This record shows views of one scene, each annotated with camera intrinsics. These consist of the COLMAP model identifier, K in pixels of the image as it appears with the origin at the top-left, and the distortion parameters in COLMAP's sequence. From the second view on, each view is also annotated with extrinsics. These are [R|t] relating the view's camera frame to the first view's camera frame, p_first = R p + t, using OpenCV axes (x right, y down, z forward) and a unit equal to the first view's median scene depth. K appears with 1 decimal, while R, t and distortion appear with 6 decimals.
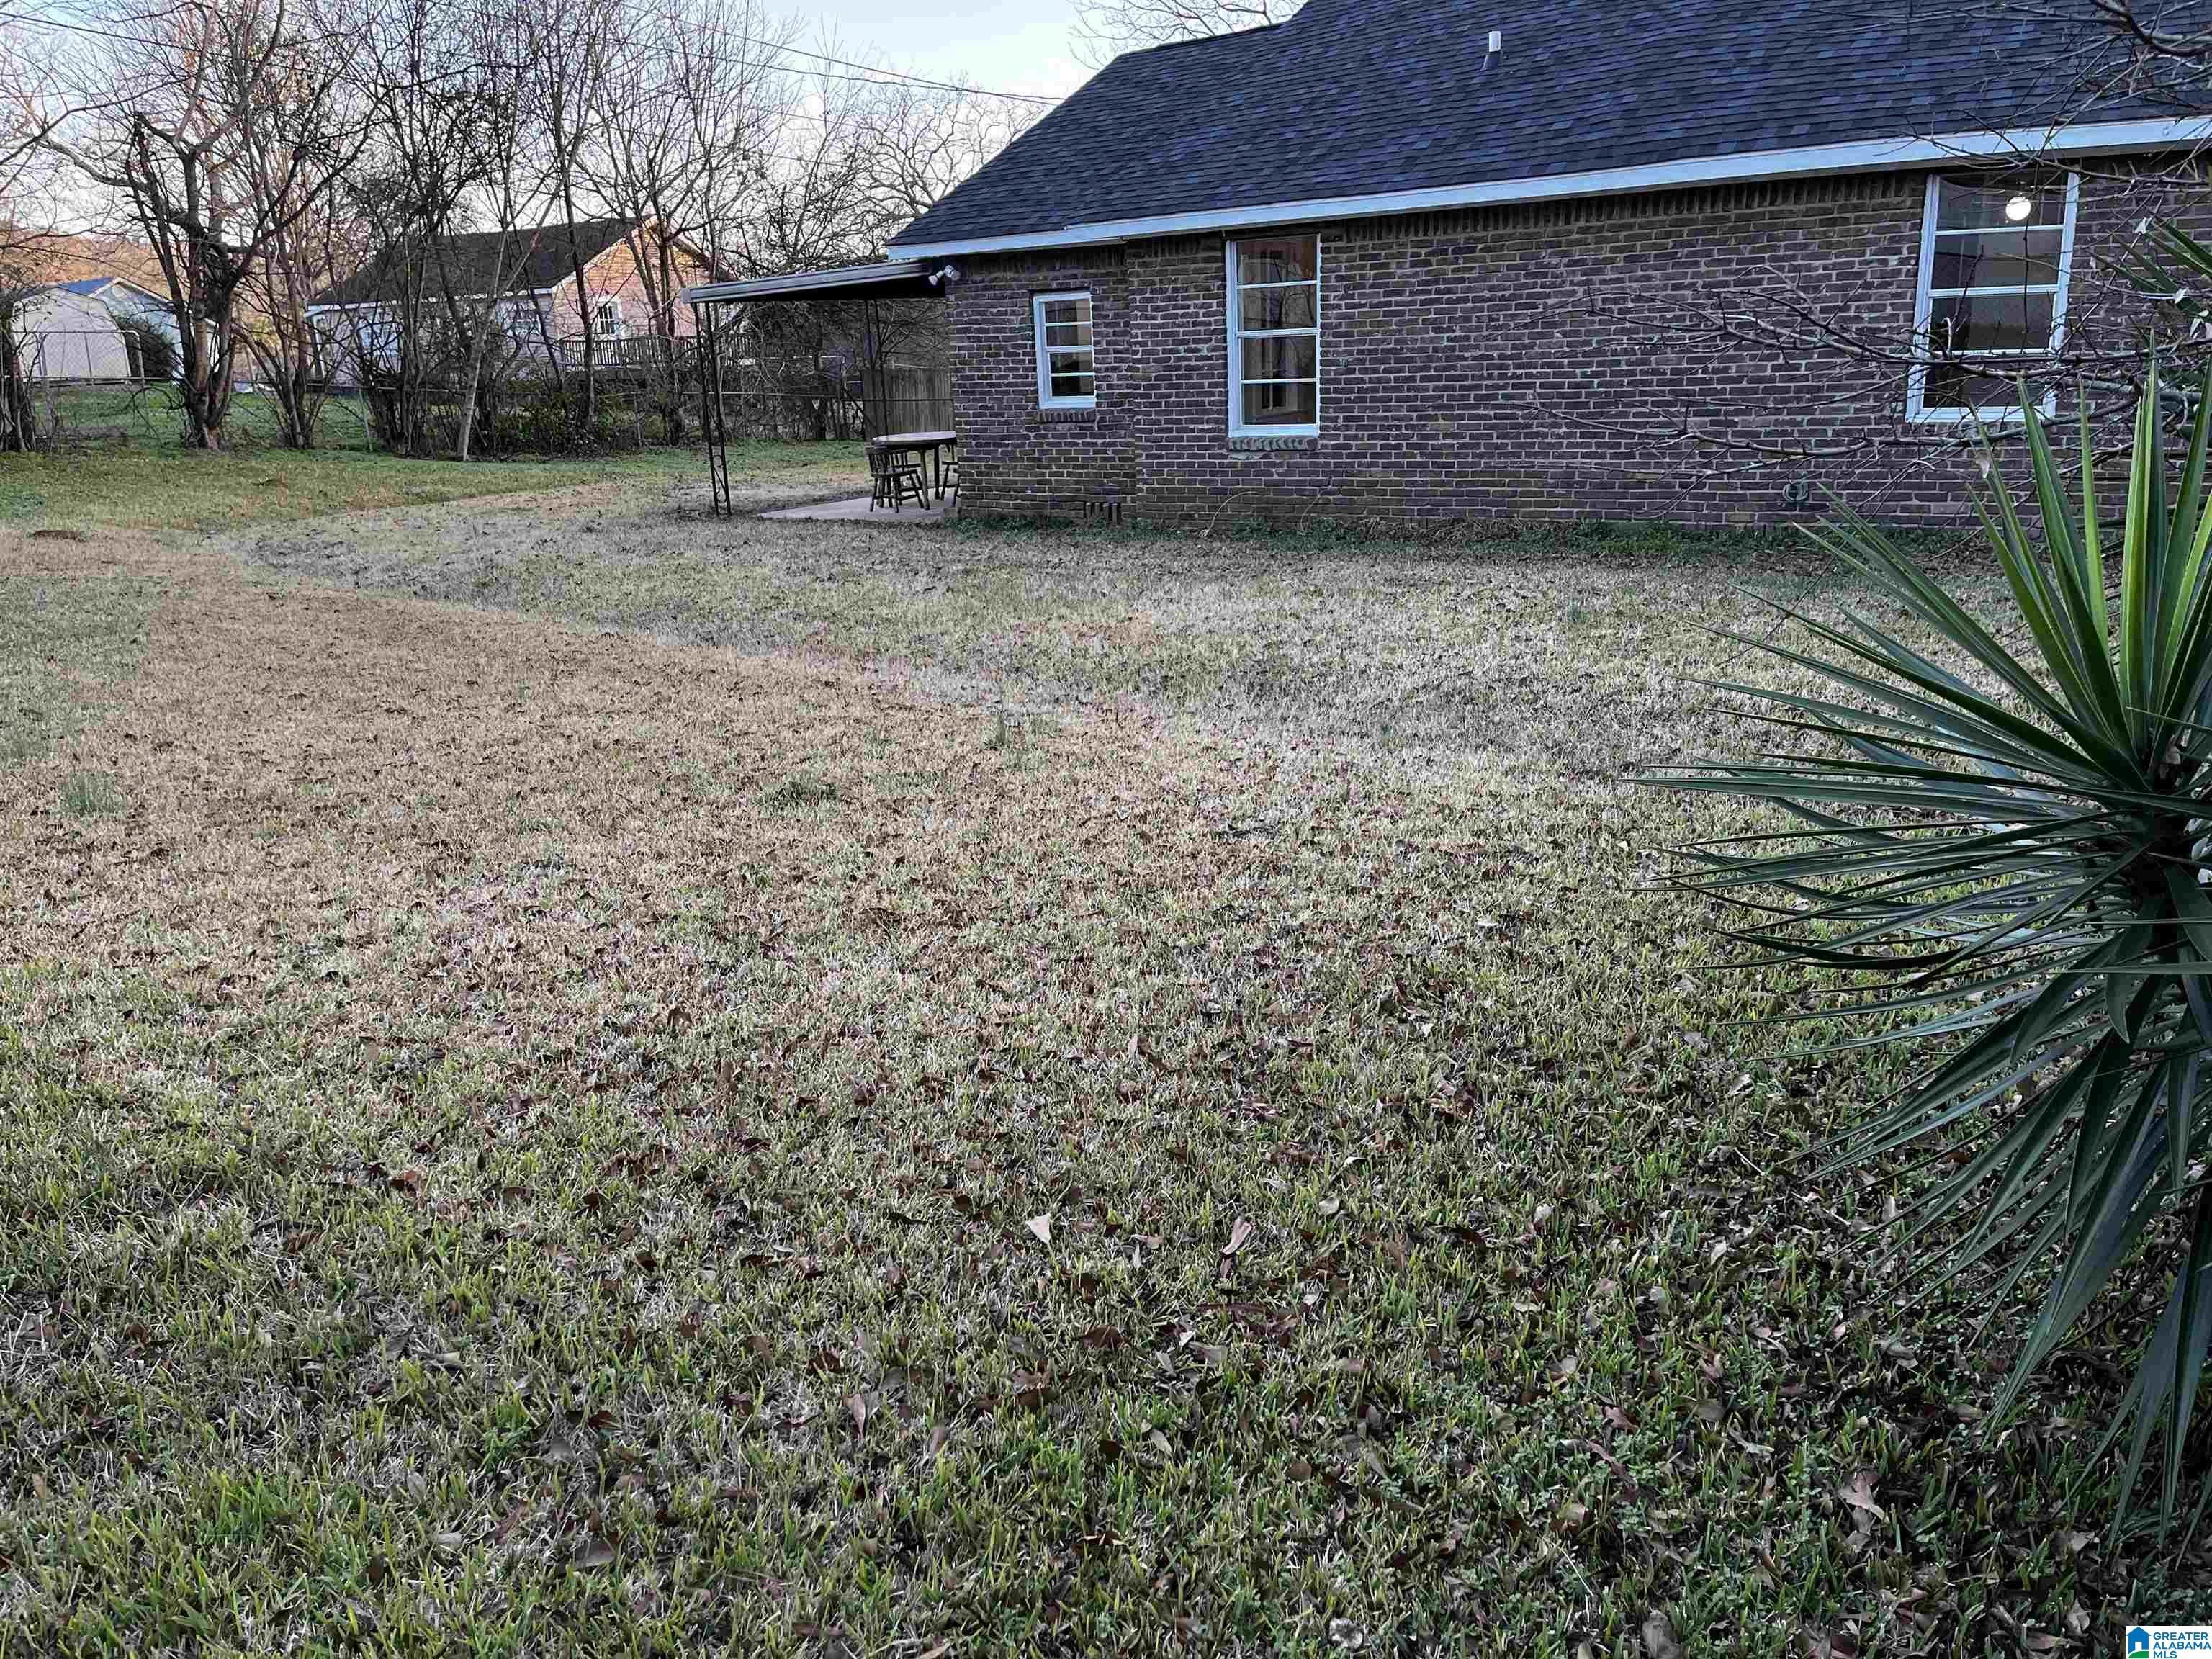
lens RADIAL K [[1655.0, 0, 1106.2], [0, 1655.0, 824.5], [0, 0, 1]] dist [0.067535, -0.094025]
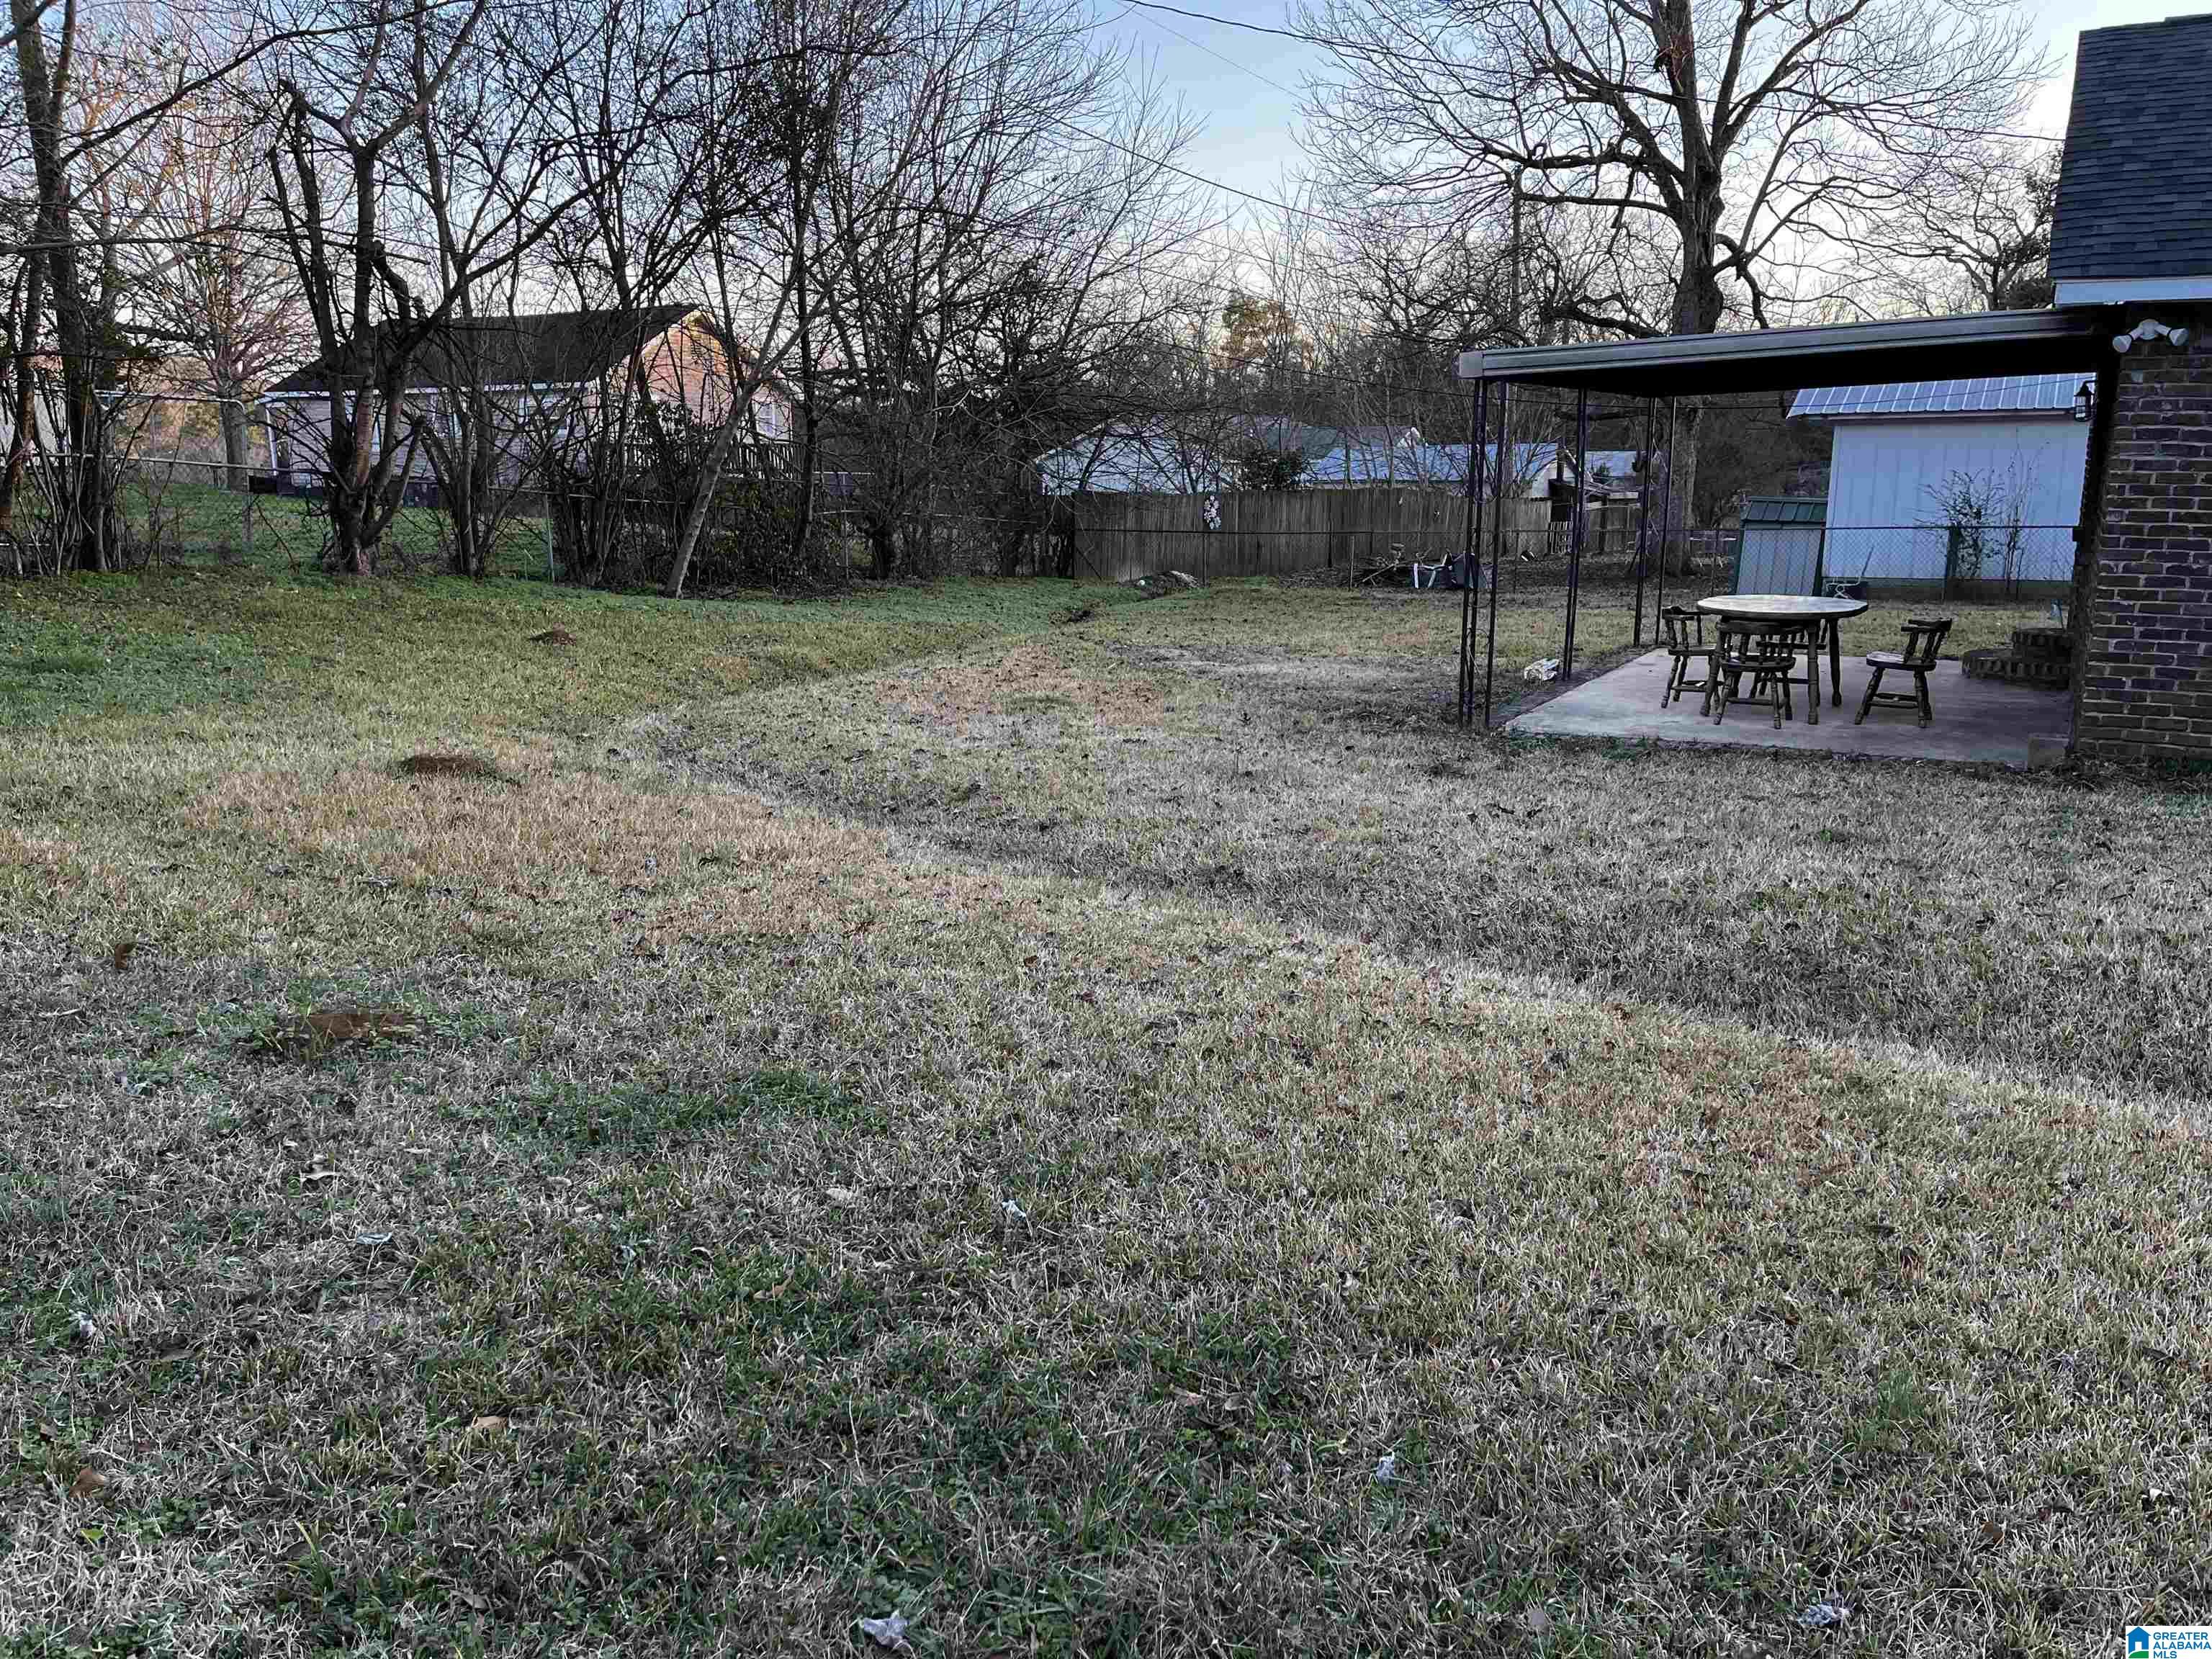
lens RADIAL K [[1655.0, 0, 1105.2], [0, 1655.0, 831.0], [0, 0, 1]] dist [0.067535, -0.094025]
pose [[0.995745, 0.018883, 0.090200, -0.278418], [-0.012617, 0.997500, -0.069533, -0.072438], [-0.091288, 0.068099, 0.993493, 0.286819]]
